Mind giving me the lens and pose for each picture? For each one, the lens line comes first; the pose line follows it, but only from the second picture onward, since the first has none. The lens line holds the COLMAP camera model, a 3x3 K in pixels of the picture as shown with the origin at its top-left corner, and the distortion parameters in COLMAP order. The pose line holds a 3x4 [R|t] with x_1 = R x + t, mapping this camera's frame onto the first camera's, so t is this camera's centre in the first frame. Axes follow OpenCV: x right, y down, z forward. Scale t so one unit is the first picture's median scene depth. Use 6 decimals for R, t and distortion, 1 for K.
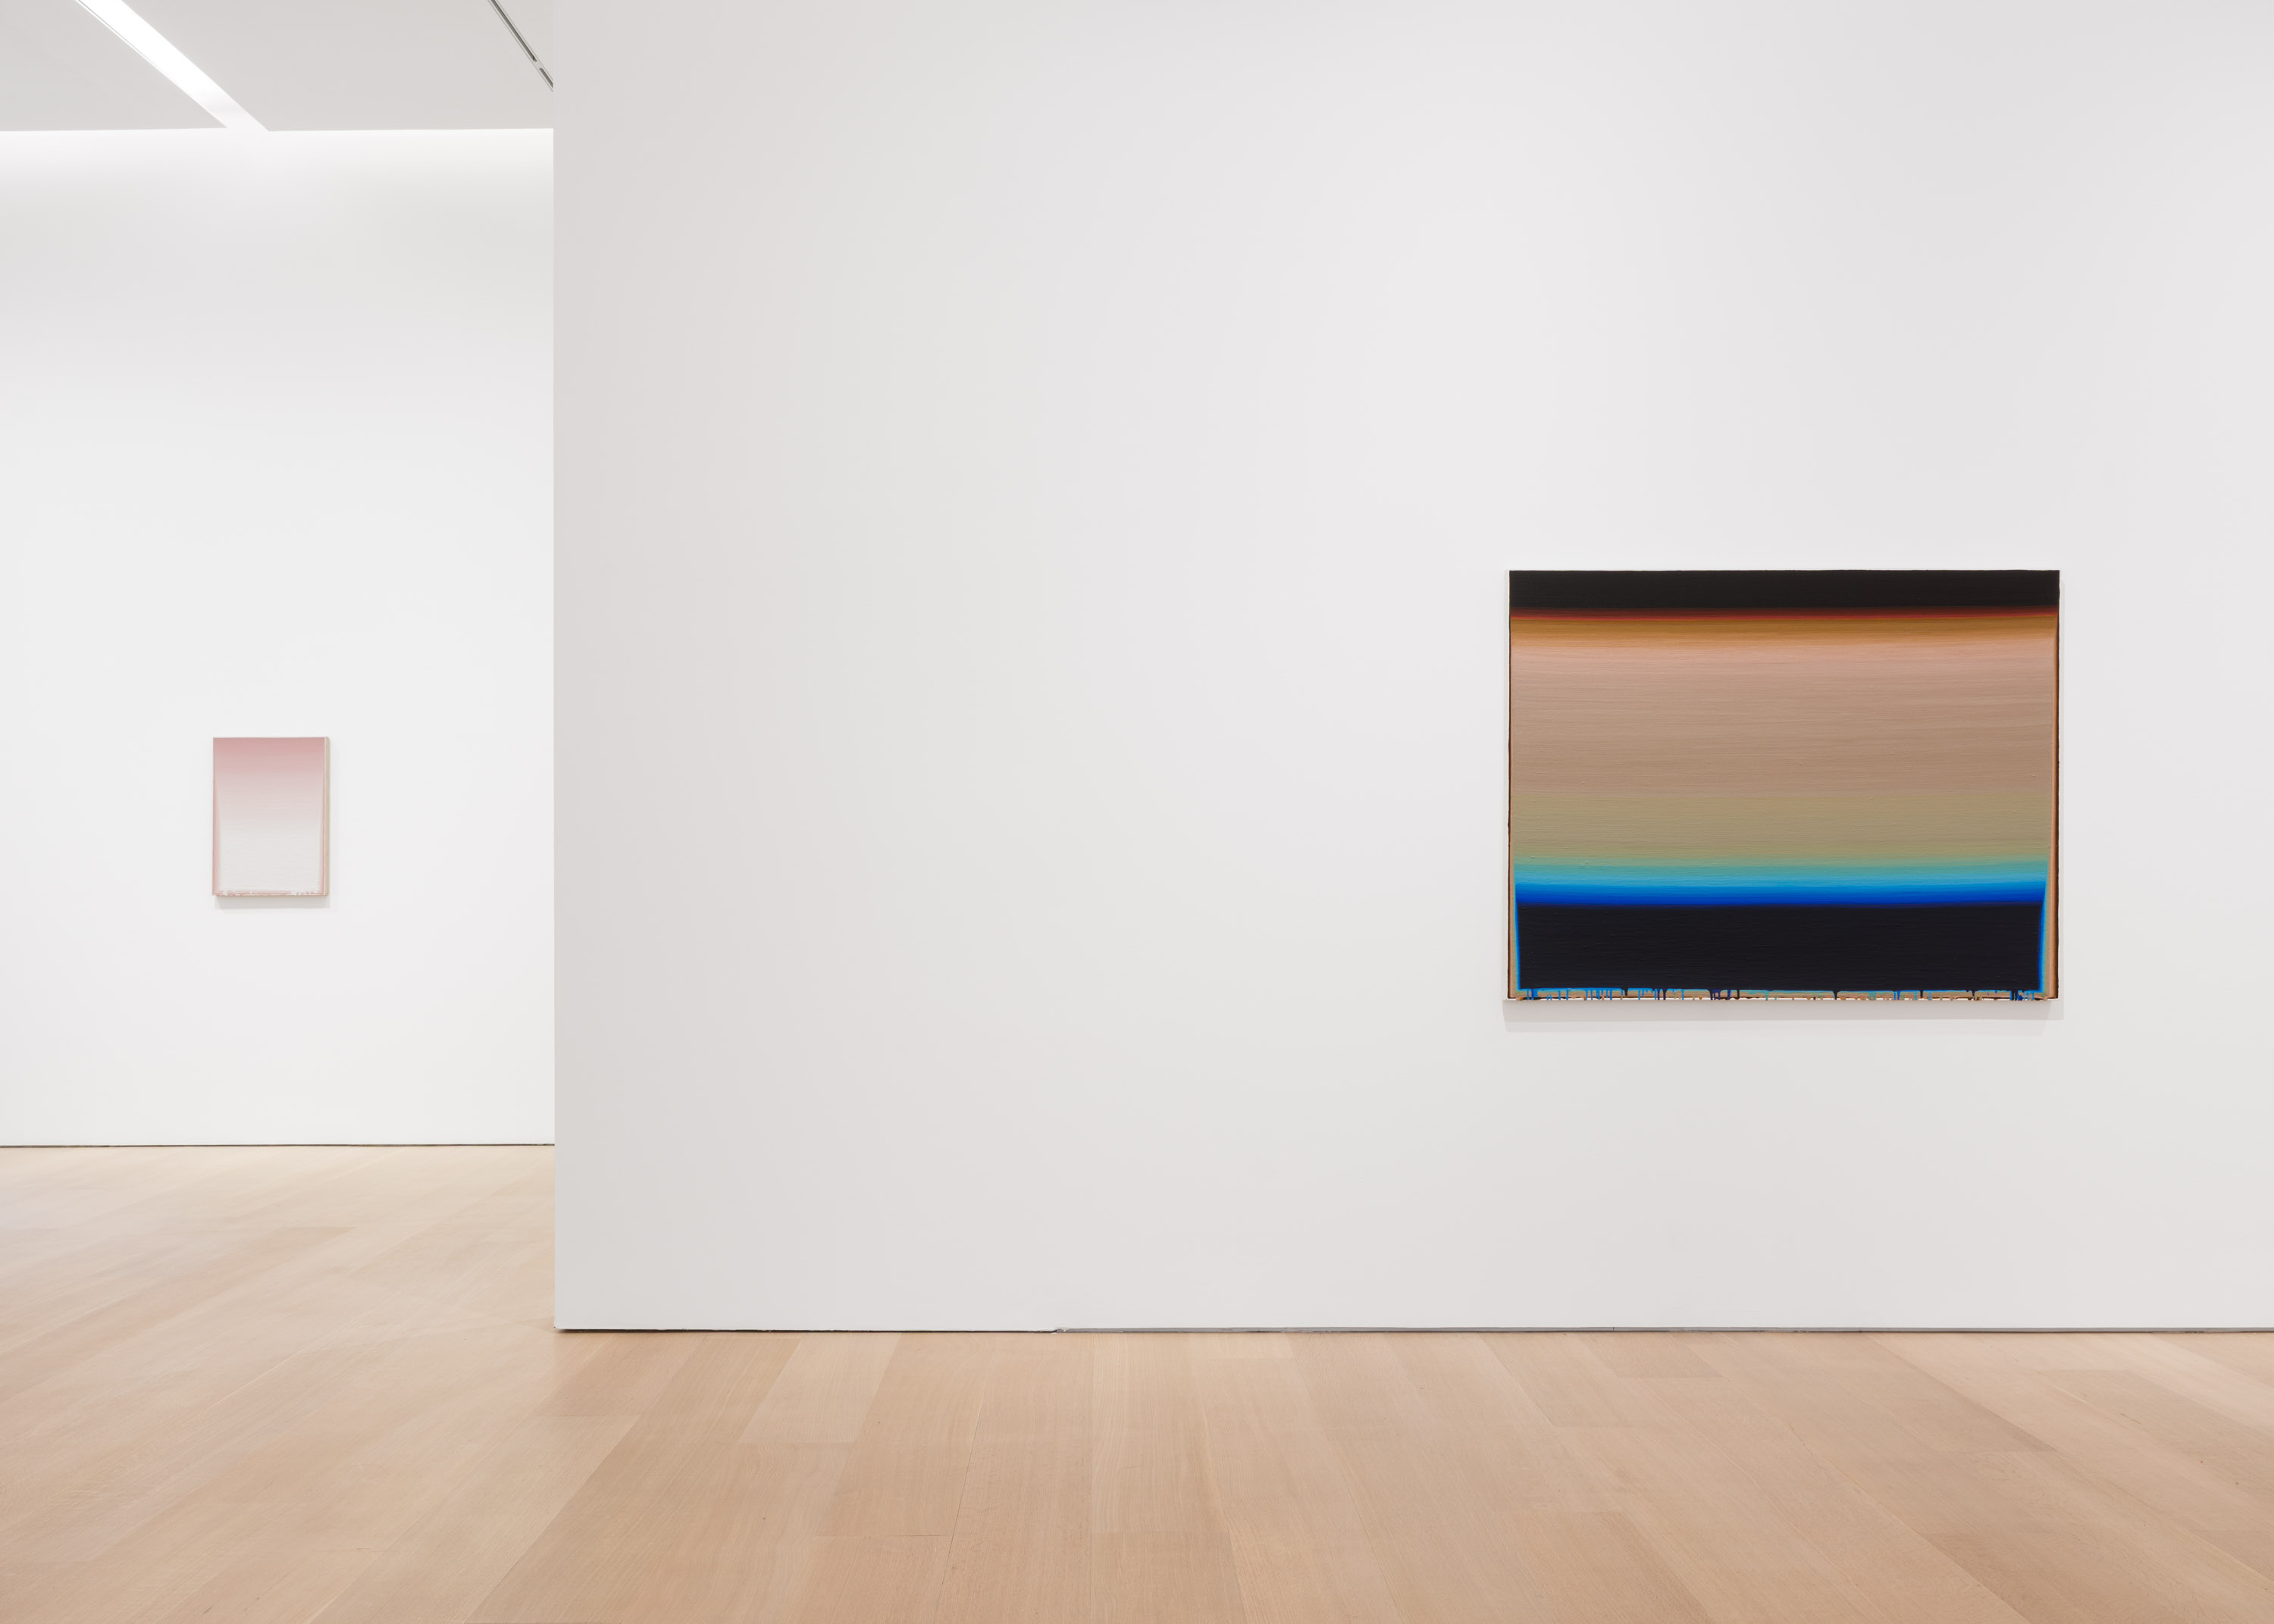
lens RADIAL K [[2160.7, 0, 1008.7], [0, 2160.7, 861.2], [0, 0, 1]] dist [-0.024182, 0.000000]
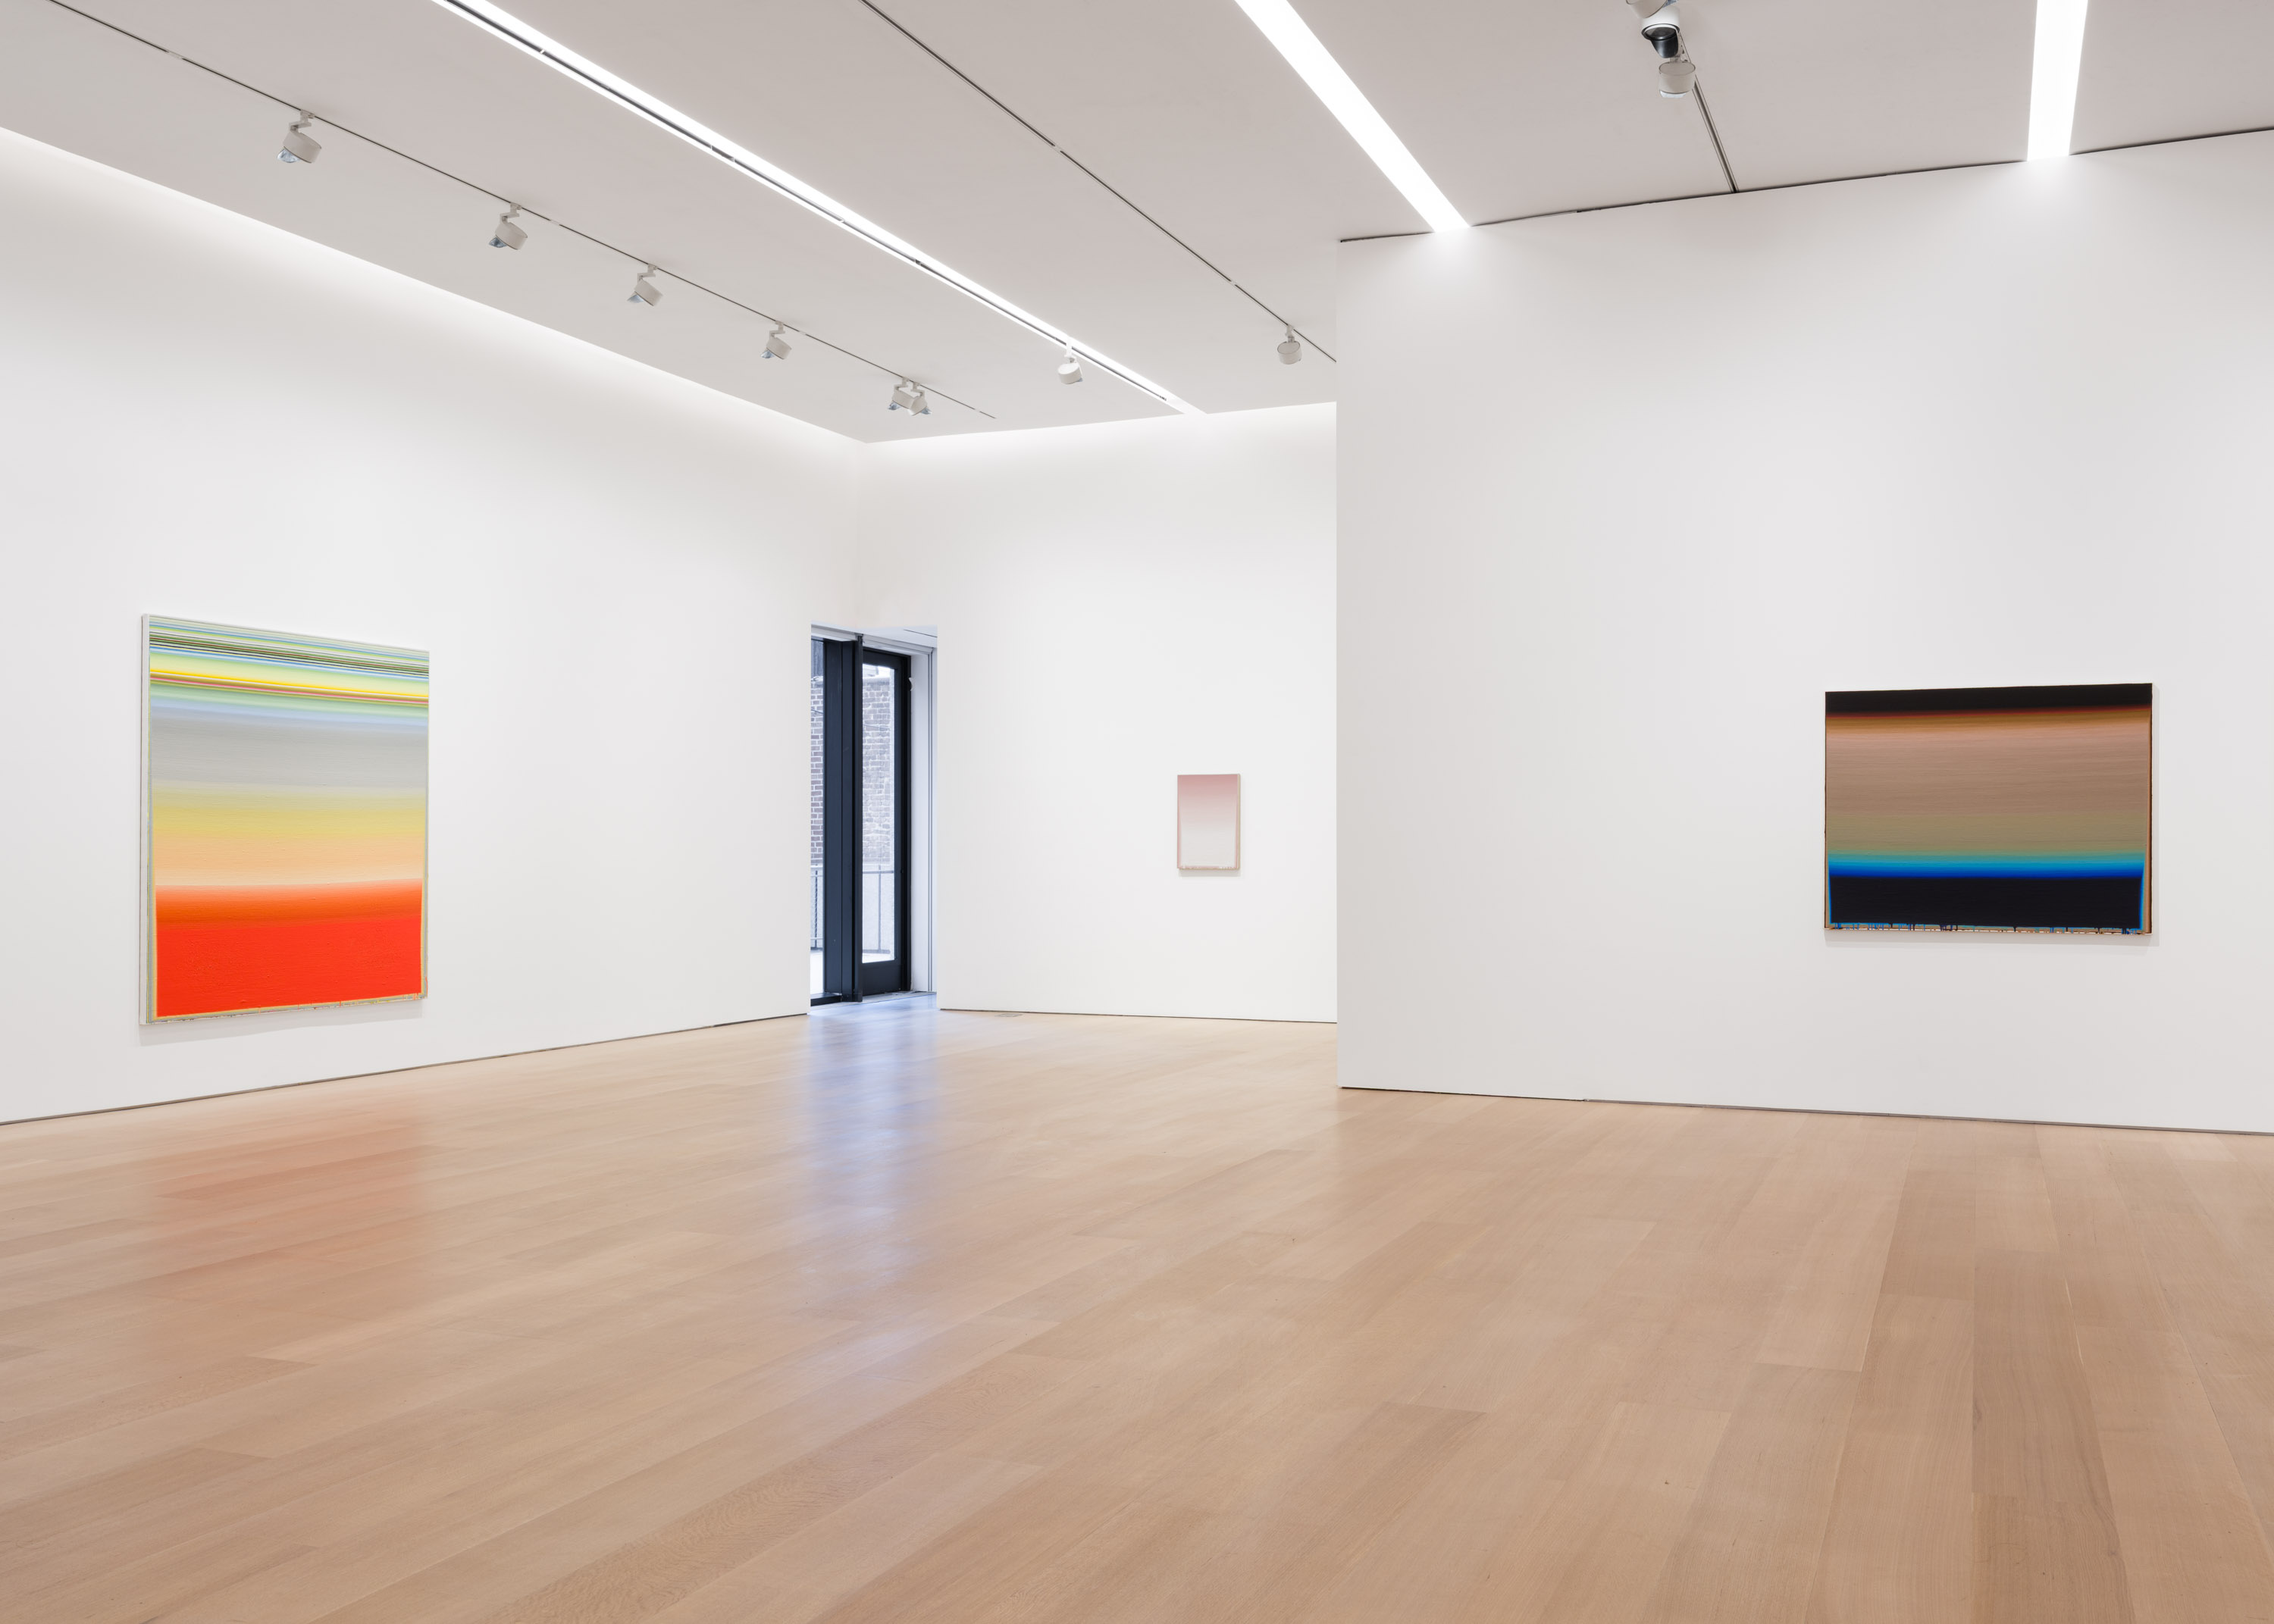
lens RADIAL K [[1738.7, 0, 1229.7], [0, 1738.7, 847.2], [0, 0, 1]] dist [-0.038584, 0.001155]
pose [[0.941836, 0.000243, -0.336072, 0.252341], [0.000664, 0.999996, 0.002585, -0.008698], [0.336071, -0.002658, 0.941833, -0.535676]]
